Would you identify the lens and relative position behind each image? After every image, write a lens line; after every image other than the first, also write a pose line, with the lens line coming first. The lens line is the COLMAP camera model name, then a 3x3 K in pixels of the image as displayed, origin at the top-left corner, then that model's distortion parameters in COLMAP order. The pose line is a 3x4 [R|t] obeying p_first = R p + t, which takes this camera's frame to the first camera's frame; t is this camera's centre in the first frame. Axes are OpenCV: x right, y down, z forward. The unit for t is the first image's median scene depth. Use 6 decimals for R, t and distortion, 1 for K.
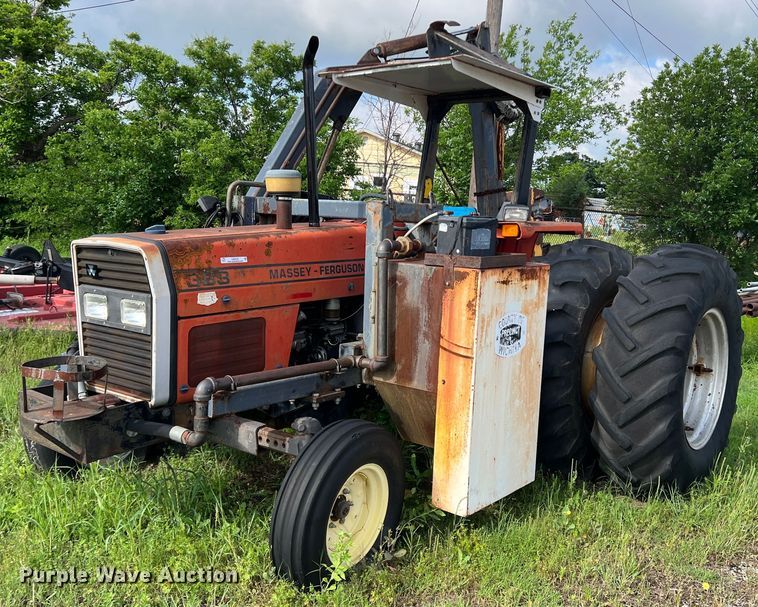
lens RADIAL K [[803.9, 0, 456.2], [0, 803.9, 321.7], [0, 0, 1]] dist [0.092670, -0.000876]
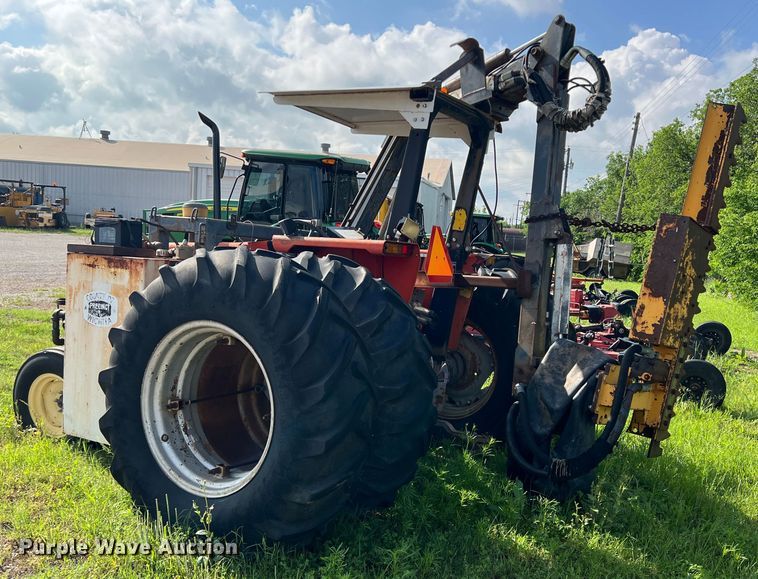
lens RADIAL K [[813.3, 0, 380.4], [0, 813.3, 315.2], [0, 0, 1]] dist [0.129901, -0.289661]
pose [[0.060732, 0.029730, -0.997711, 1.378745], [-0.202510, 0.979135, 0.016849, -0.084758], [0.977395, 0.201023, 0.065486, 1.339166]]
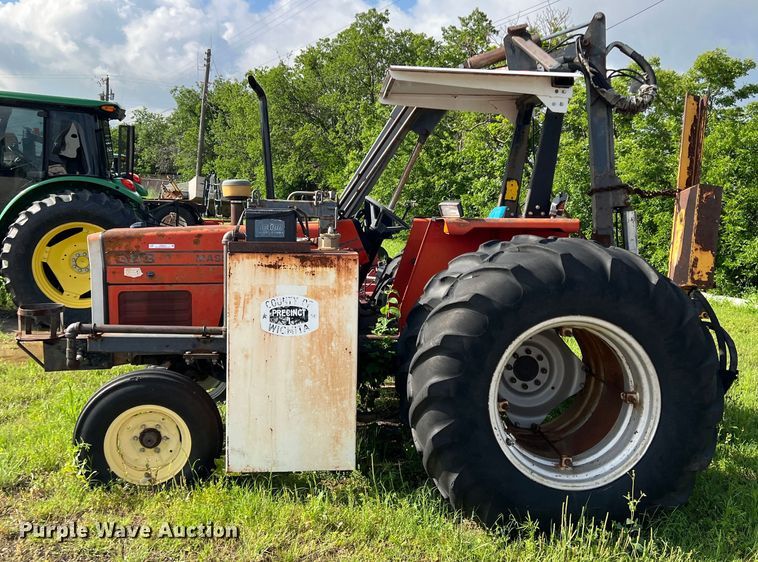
lens RADIAL K [[836.4, 0, 396.9], [0, 836.4, 249.3], [0, 0, 1]] dist [0.155151, -0.449528]
pose [[0.640748, 0.002867, -0.767746, 1.025896], [-0.096807, 0.992313, -0.077088, 0.000606], [0.761623, 0.123717, 0.636101, 0.374063]]
